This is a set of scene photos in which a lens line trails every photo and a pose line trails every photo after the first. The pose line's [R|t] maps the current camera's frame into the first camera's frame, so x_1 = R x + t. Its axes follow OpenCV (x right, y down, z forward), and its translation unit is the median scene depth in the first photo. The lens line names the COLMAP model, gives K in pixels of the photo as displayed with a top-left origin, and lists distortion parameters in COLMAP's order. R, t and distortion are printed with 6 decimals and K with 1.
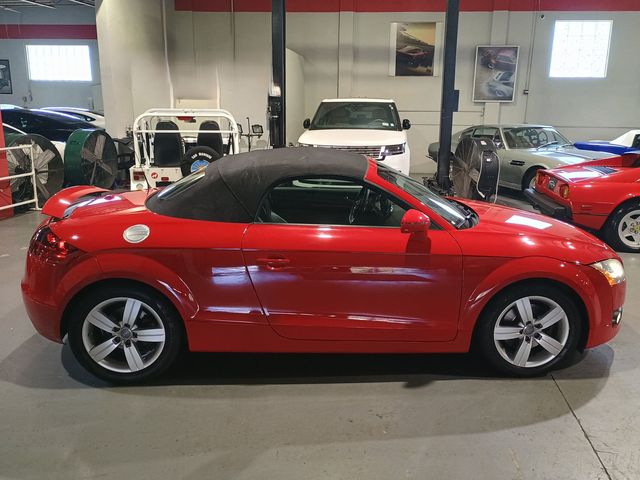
lens RADIAL K [[551.7, 0, 325.5], [0, 551.7, 240.2], [0, 0, 1]] dist [0.029333, -0.008230]
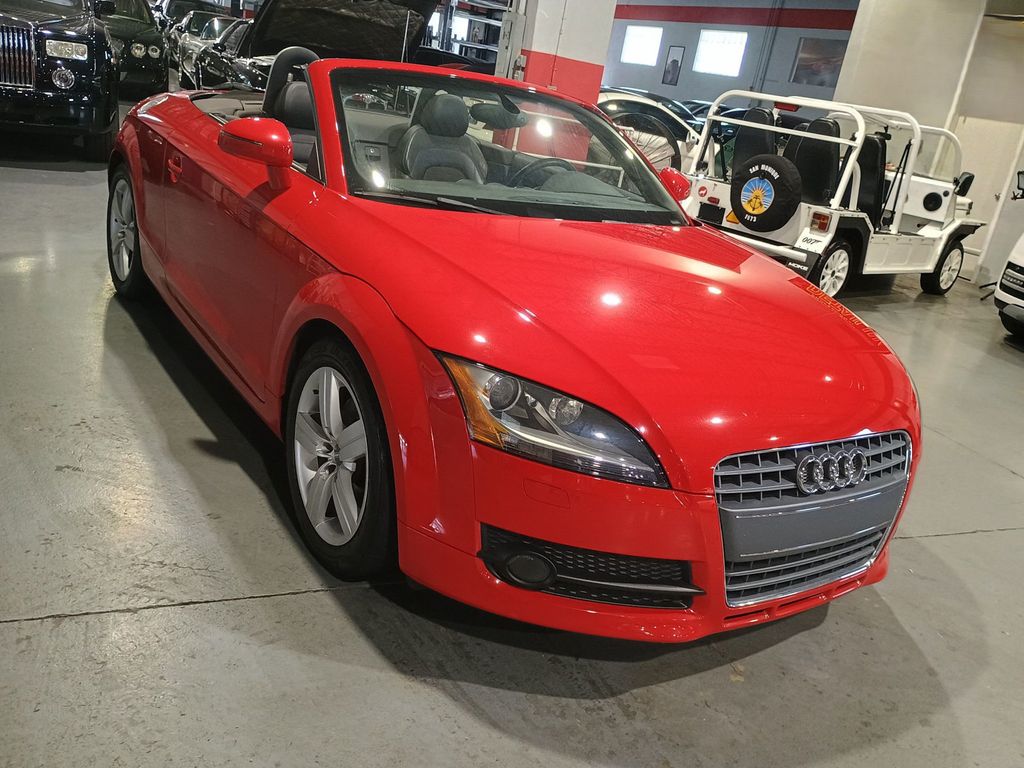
lens RADIAL K [[875.7, 0, 512.0], [0, 875.7, 384.0], [0, 0, 1]] dist [0.047712, -0.057549]
pose [[0.514205, 0.356393, -0.780114, 0.360312], [-0.359244, 0.915439, 0.181424, -0.021228], [0.778805, 0.186962, 0.598755, 0.265182]]
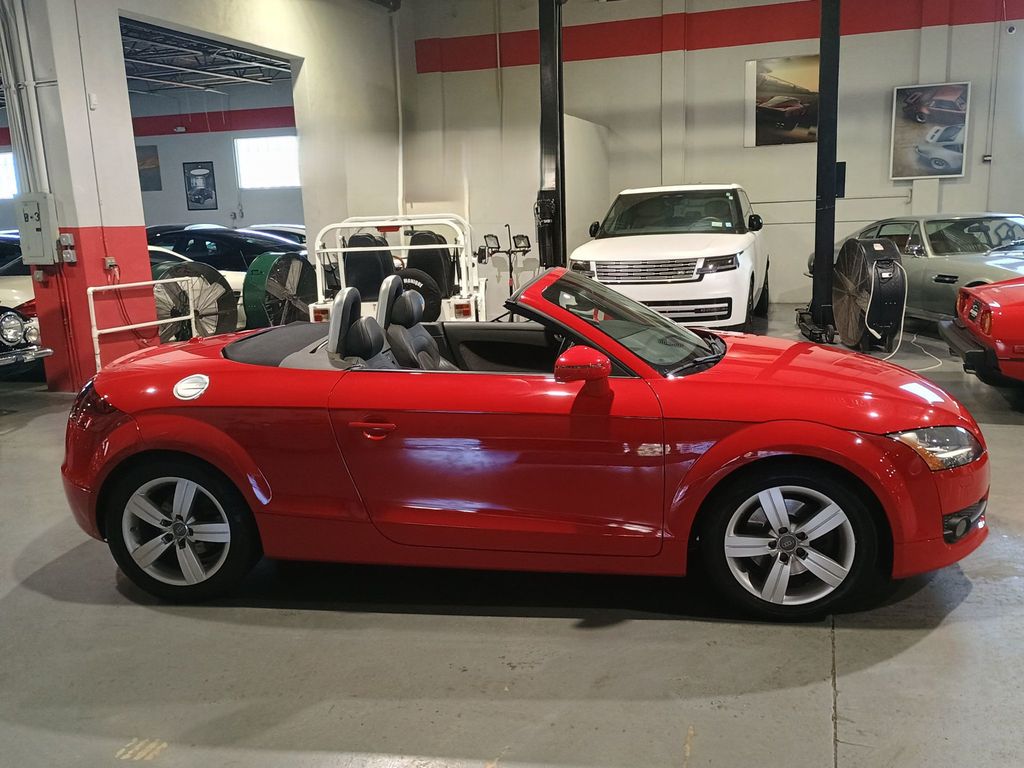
lens RADIAL K [[875.7, 0, 512.0], [0, 875.7, 384.0], [0, 0, 1]] dist [0.047712, -0.057549]
pose [[0.976903, -0.008185, -0.213528, 0.107810], [-0.000513, 0.999173, -0.040648, 0.010815], [0.213684, 0.039819, 0.976091, -0.003852]]
